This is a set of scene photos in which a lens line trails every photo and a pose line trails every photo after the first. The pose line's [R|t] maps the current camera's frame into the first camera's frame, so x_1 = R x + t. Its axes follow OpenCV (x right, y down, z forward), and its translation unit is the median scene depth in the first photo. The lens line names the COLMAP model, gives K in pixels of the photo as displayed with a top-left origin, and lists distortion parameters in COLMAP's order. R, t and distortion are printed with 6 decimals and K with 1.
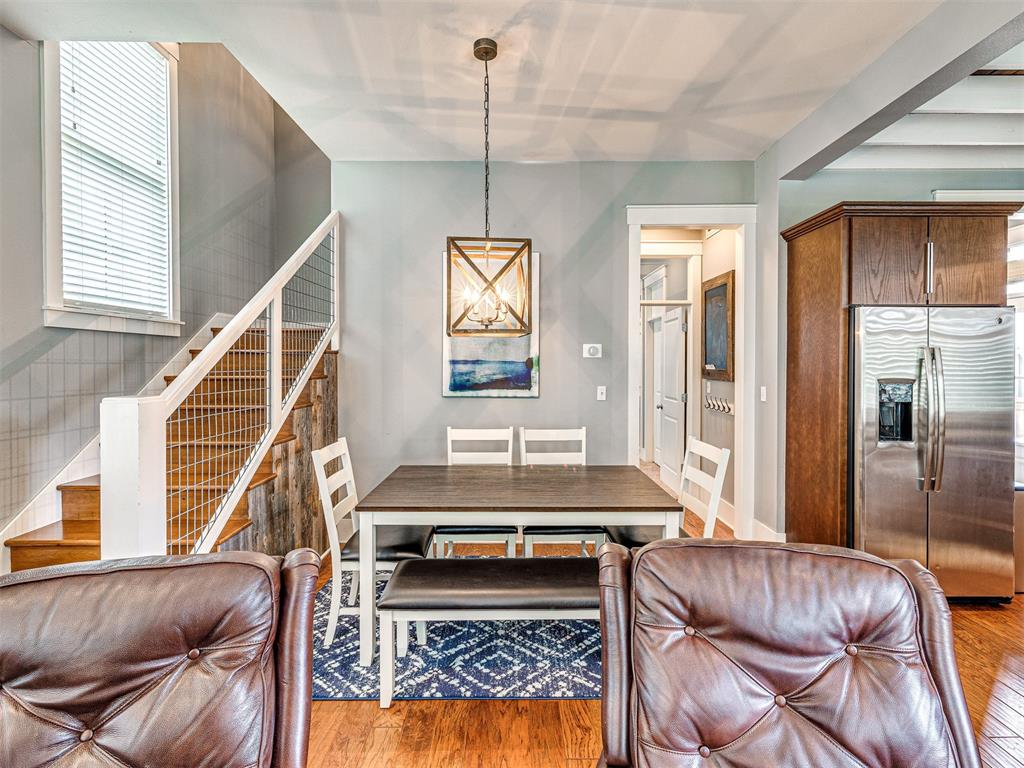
lens RADIAL K [[486.9, 0, 510.4], [0, 486.9, 372.8], [0, 0, 1]] dist [-0.000924, -0.001047]
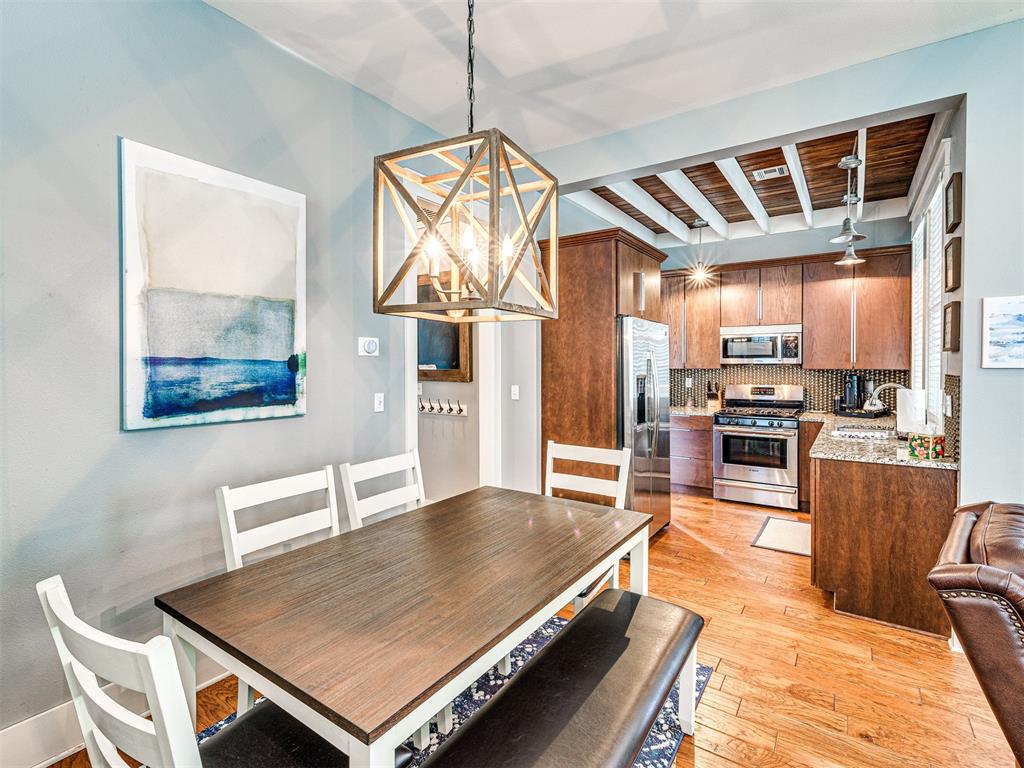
lens RADIAL K [[490.3, 0, 507.2], [0, 490.3, 369.7], [0, 0, 1]] dist [-0.001530, -0.000263]
pose [[0.566753, -0.012192, 0.823797, -0.351861], [0.017769, 0.999839, 0.002573, -0.008410], [-0.823696, 0.013179, 0.566878, 0.420809]]
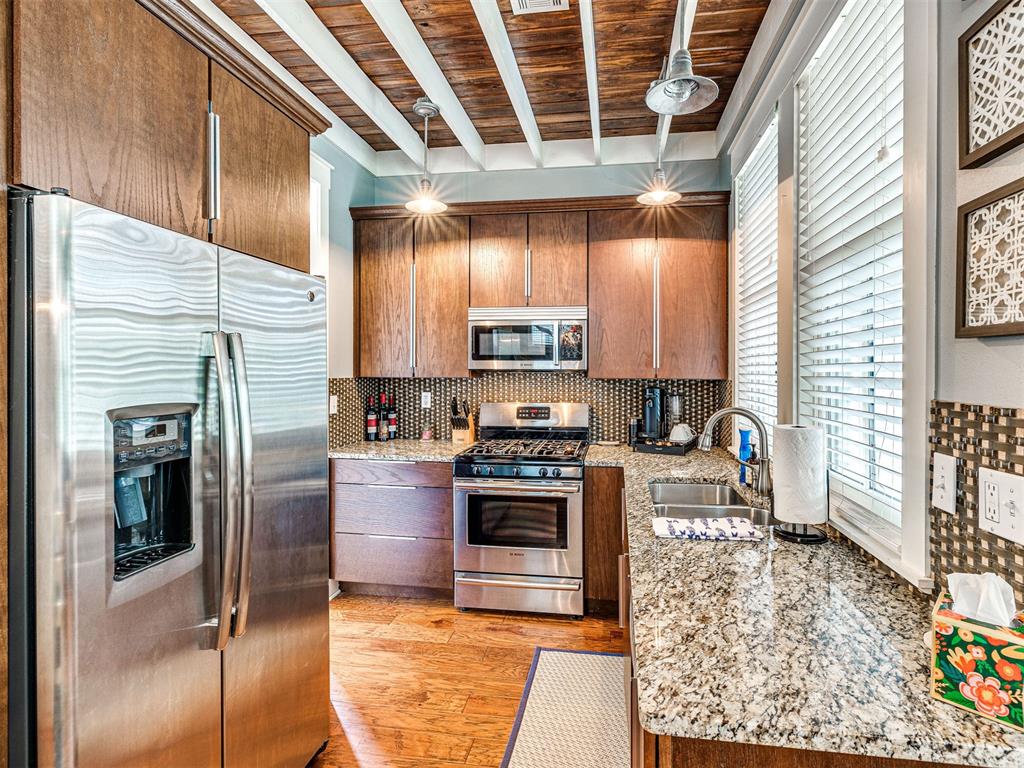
lens RADIAL K [[499.3, 0, 557.7], [0, 499.3, 366.4], [0, 0, 1]] dist [0.001317, 0.000646]
pose [[0.103137, 0.003195, 0.994662, 0.317042], [0.015626, 0.999866, -0.004832, -0.009436], [-0.994544, 0.016040, 0.103074, 0.476026]]
